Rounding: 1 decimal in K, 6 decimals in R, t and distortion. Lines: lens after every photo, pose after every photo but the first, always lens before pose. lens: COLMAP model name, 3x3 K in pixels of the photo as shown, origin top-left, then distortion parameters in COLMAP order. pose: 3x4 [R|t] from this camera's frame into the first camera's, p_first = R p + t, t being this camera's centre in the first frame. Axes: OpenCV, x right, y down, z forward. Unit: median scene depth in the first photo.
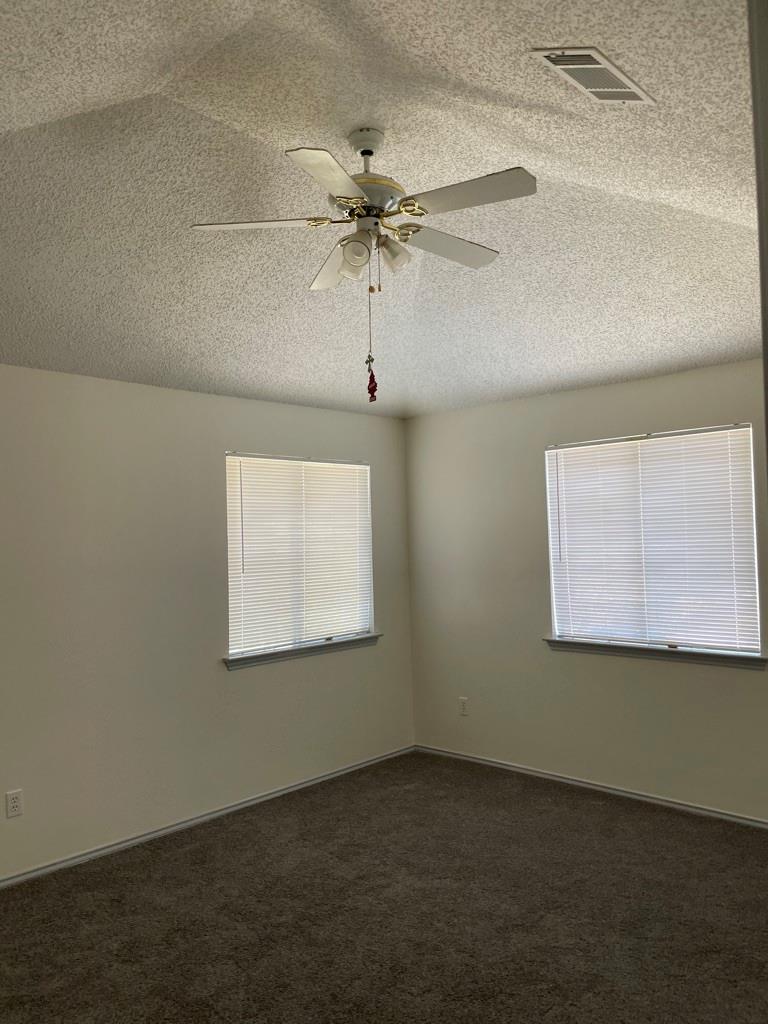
lens RADIAL K [[774.0, 0, 375.8], [0, 774.0, 514.1], [0, 0, 1]] dist [0.082279, -0.112672]
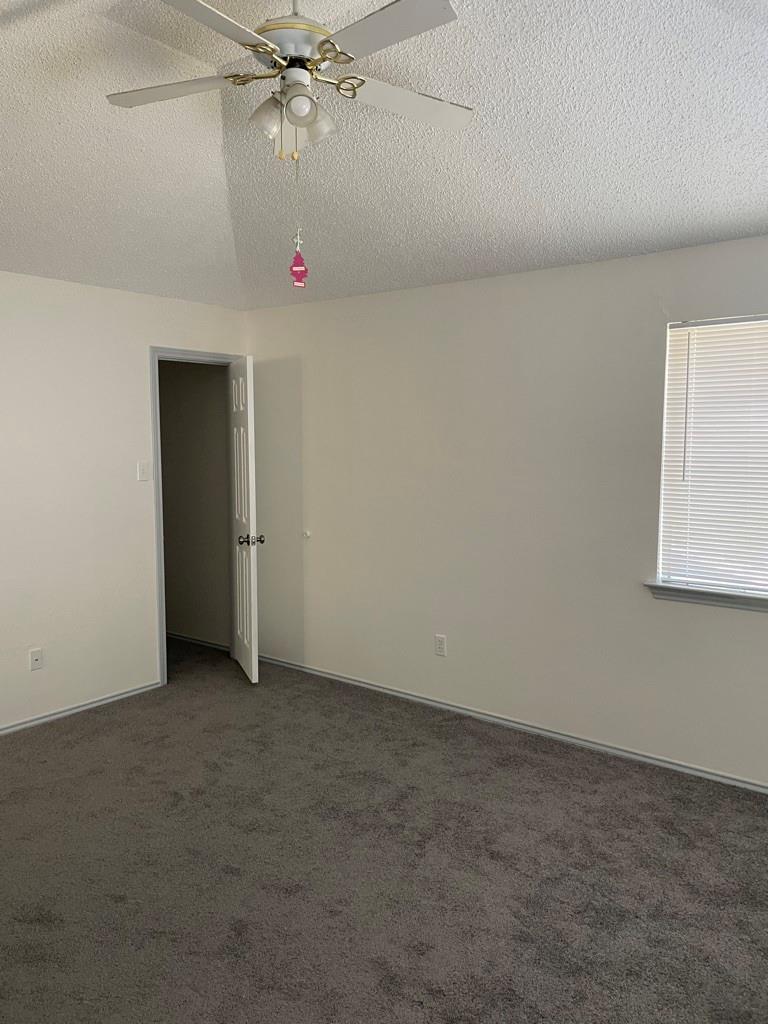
lens RADIAL K [[774.0, 0, 380.3], [0, 774.0, 504.1], [0, 0, 1]] dist [0.082279, -0.112672]
pose [[0.106677, 0.110903, -0.988089, 0.654906], [0.021241, 0.993279, 0.113779, 0.004393], [0.994067, -0.033126, 0.103604, 0.717460]]
